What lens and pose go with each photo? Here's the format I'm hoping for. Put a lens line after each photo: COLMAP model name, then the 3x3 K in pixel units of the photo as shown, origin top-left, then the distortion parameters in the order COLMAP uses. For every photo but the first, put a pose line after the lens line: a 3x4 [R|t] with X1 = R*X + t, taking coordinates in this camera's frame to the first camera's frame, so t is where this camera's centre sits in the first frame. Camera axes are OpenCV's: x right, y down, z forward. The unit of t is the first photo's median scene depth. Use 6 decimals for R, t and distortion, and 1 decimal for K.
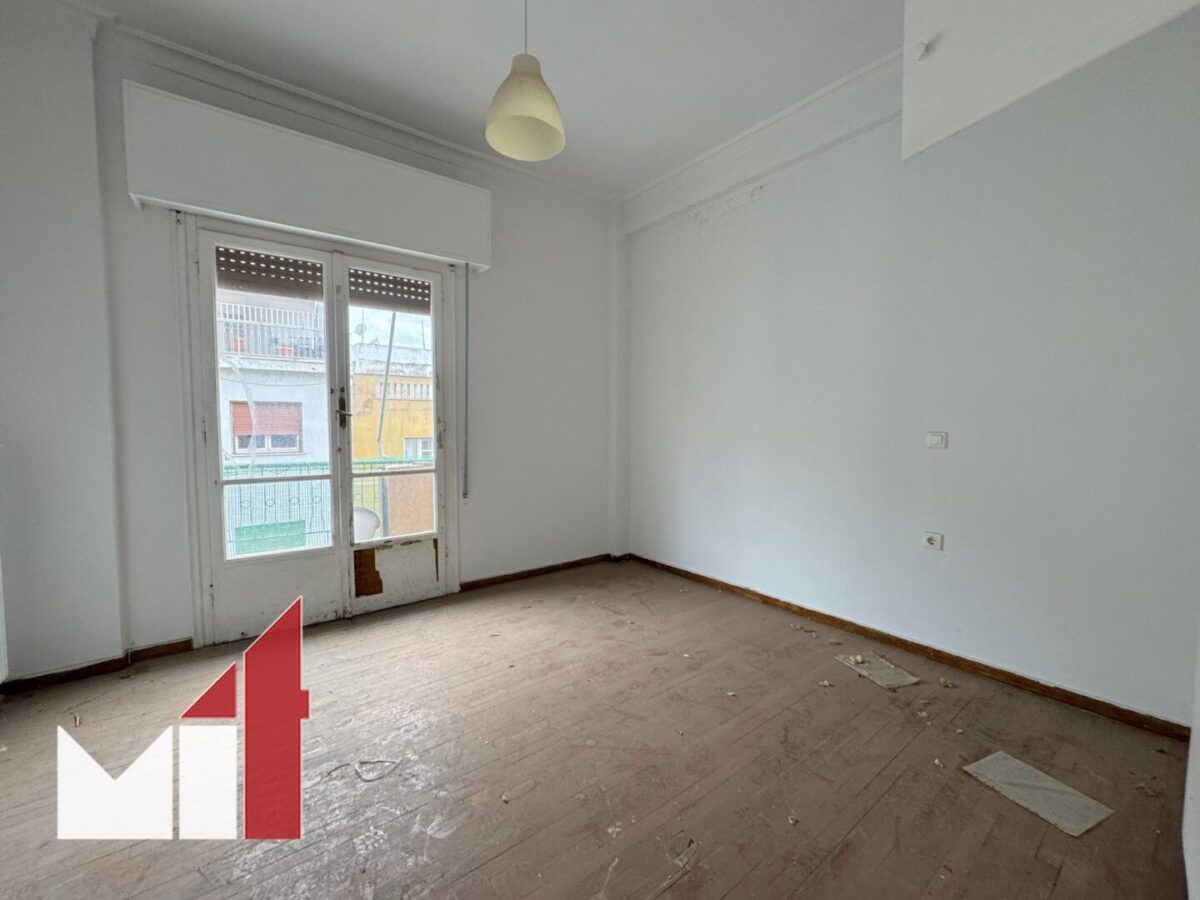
lens RADIAL K [[476.3, 0, 599.3], [0, 476.3, 448.3], [0, 0, 1]] dist [-0.003056, 0.000335]
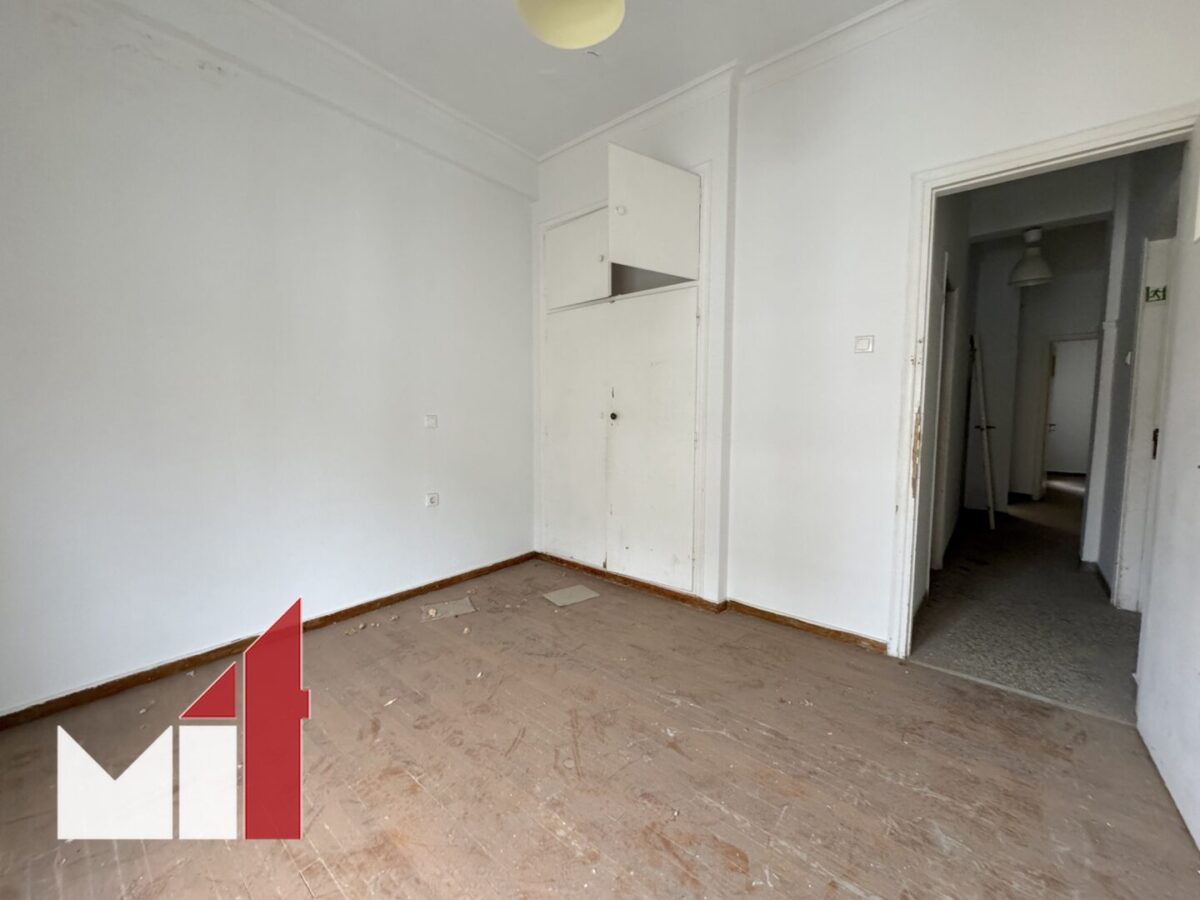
lens RADIAL K [[476.3, 0, 599.3], [0, 476.3, 448.3], [0, 0, 1]] dist [-0.003056, 0.000335]
pose [[-0.215603, -0.079188, 0.973265, -0.739824], [0.047331, 0.994687, 0.091416, -0.048588], [-0.975333, 0.065776, -0.210709, 0.943487]]
